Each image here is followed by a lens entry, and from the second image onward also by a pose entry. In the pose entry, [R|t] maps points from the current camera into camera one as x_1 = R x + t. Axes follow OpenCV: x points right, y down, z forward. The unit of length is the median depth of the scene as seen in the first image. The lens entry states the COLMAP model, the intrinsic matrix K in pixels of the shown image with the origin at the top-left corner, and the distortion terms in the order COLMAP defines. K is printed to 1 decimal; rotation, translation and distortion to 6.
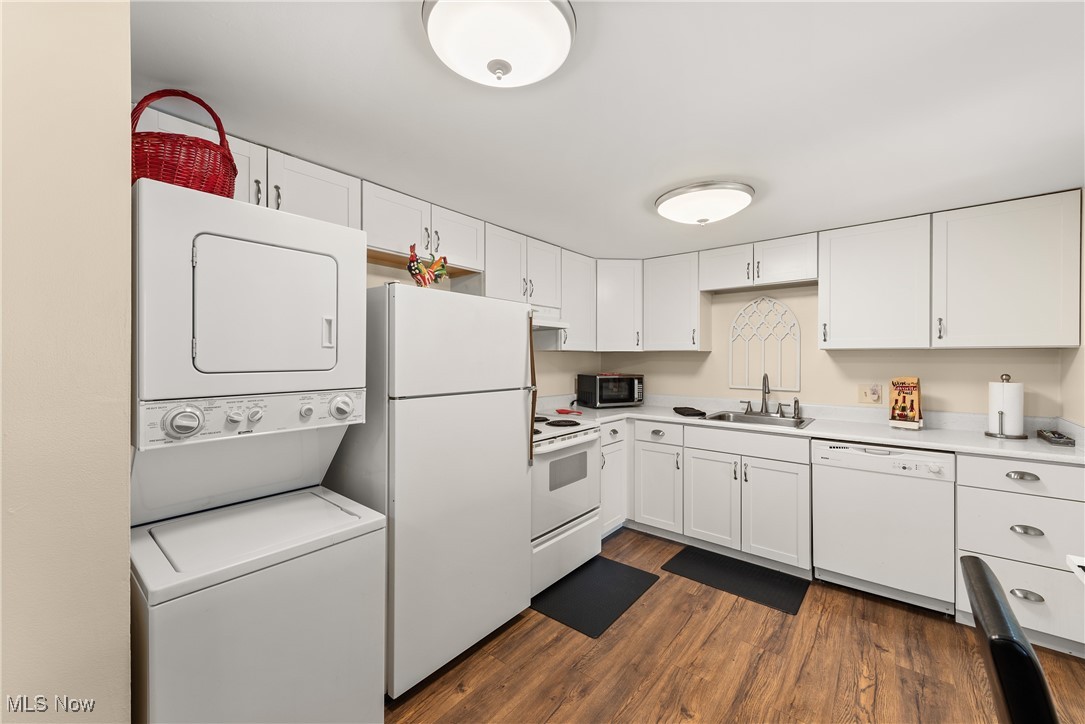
lens RADIAL K [[422.2, 0, 541.6], [0, 422.2, 360.5], [0, 0, 1]] dist [0.004379, -0.000591]
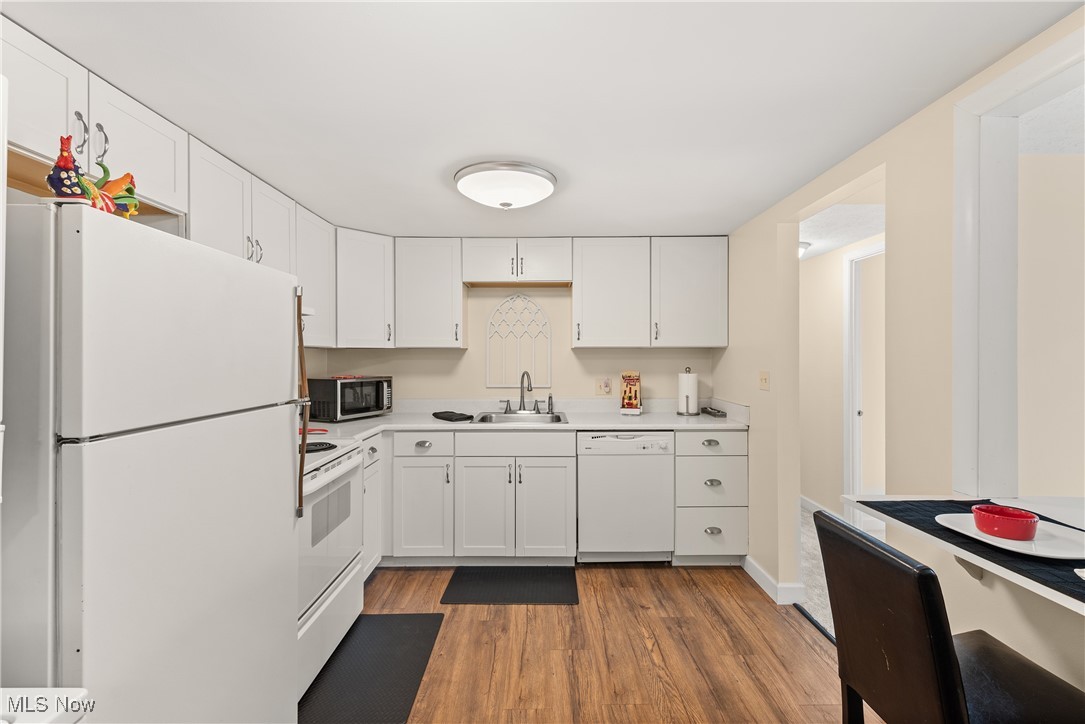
lens RADIAL K [[470.0, 0, 541.5], [0, 470.0, 356.3], [0, 0, 1]] dist [0.004515, -0.001306]
pose [[0.769149, -0.004037, 0.639057, -0.190659], [0.007816, 0.999965, -0.003090, -0.000804], [-0.639022, 0.007372, 0.769153, 0.160678]]
